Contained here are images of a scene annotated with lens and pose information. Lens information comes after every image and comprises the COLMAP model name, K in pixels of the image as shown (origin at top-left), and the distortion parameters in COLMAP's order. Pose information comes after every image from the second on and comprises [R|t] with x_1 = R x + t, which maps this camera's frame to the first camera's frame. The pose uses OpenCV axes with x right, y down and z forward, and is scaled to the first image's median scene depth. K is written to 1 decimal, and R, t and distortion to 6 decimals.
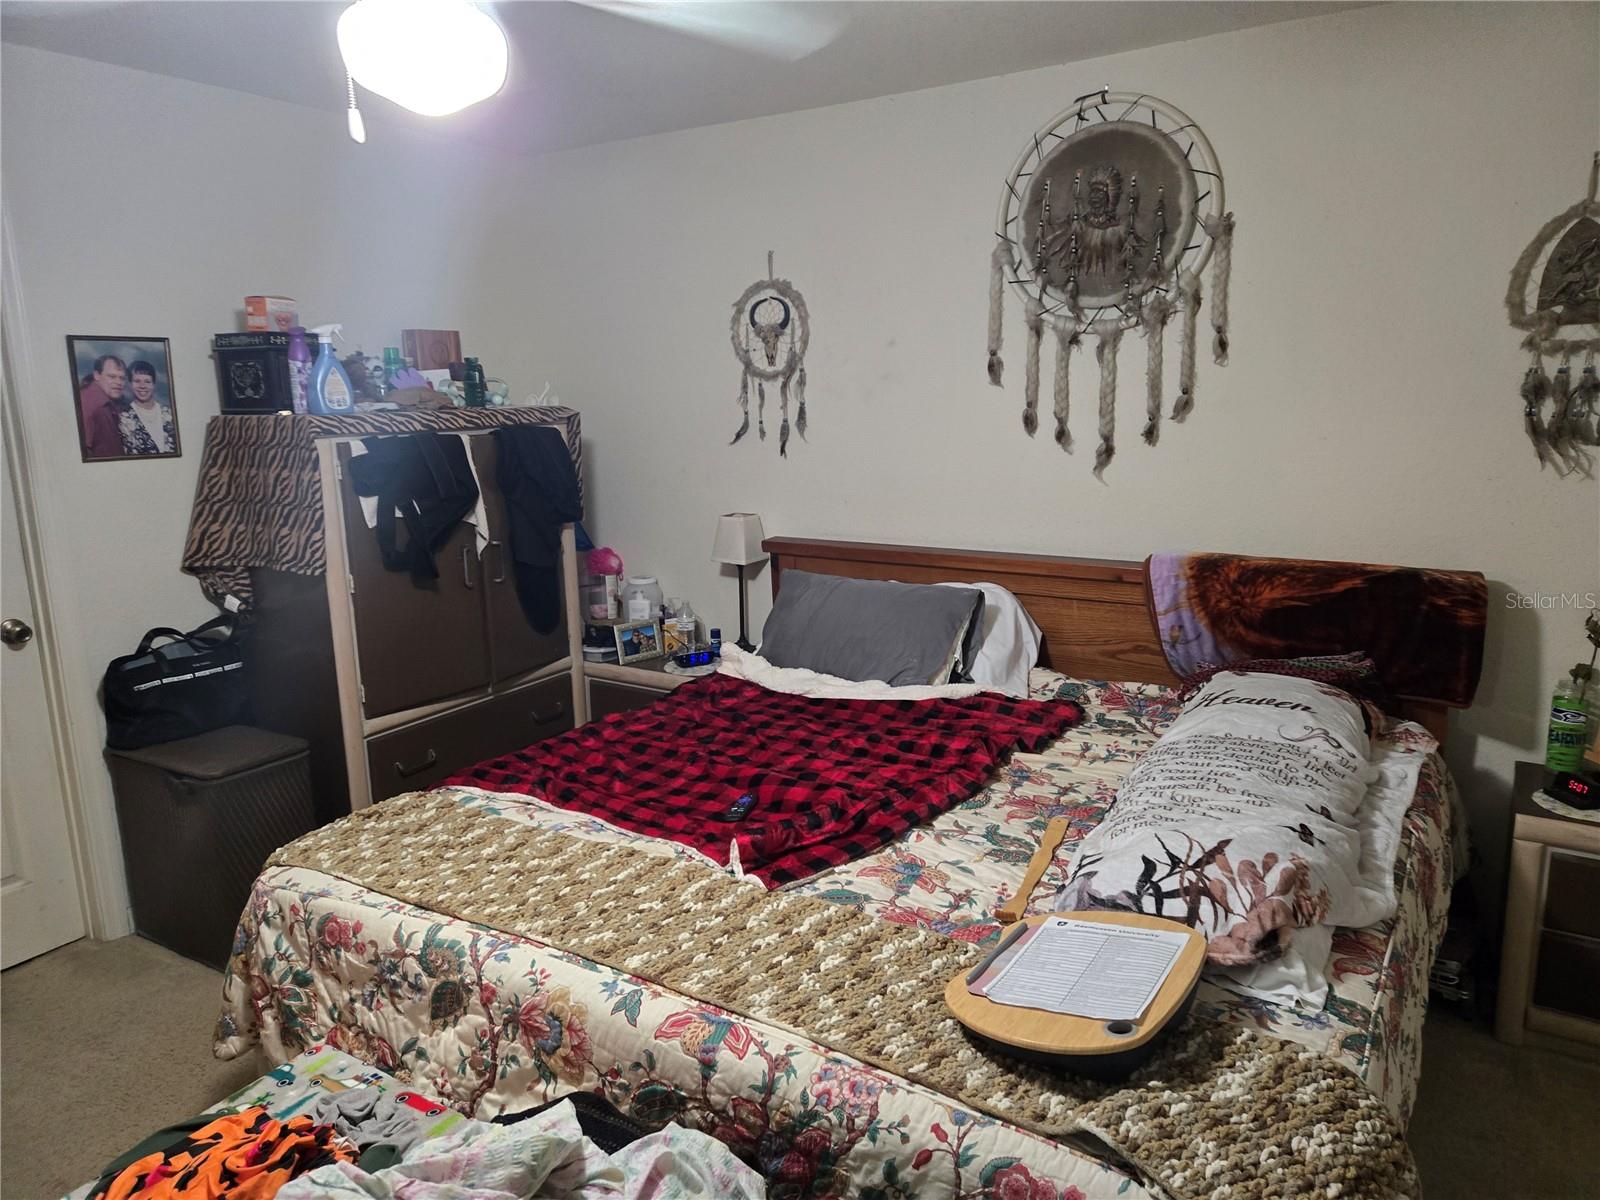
lens RADIAL K [[1073.0, 0, 795.8], [0, 1073.0, 590.7], [0, 0, 1]] dist [0.077982, -0.056961]
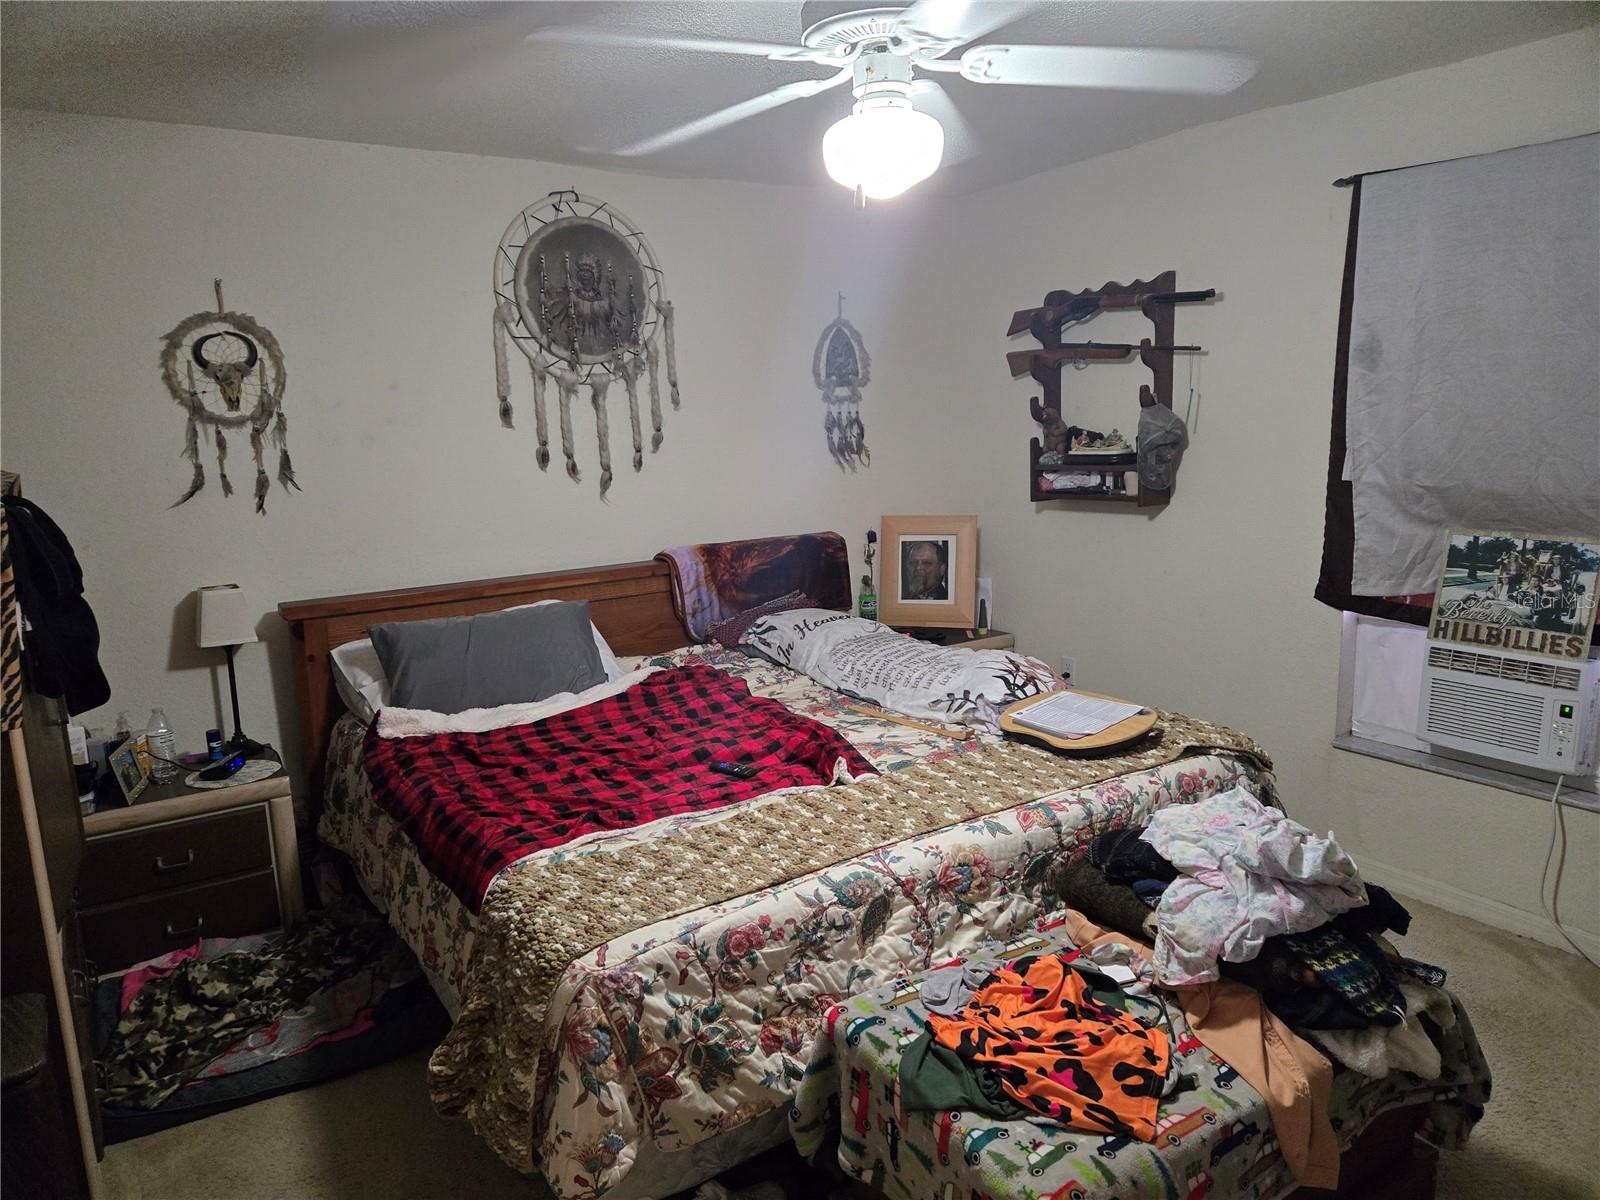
lens RADIAL K [[1073.0, 0, 792.0], [0, 1073.0, 614.2], [0, 0, 1]] dist [0.077982, -0.056961]
pose [[0.420747, -0.166259, 0.891813, -0.821695], [0.204027, 0.975220, 0.085551, -0.041885], [-0.883937, 0.145958, 0.444242, 0.302755]]
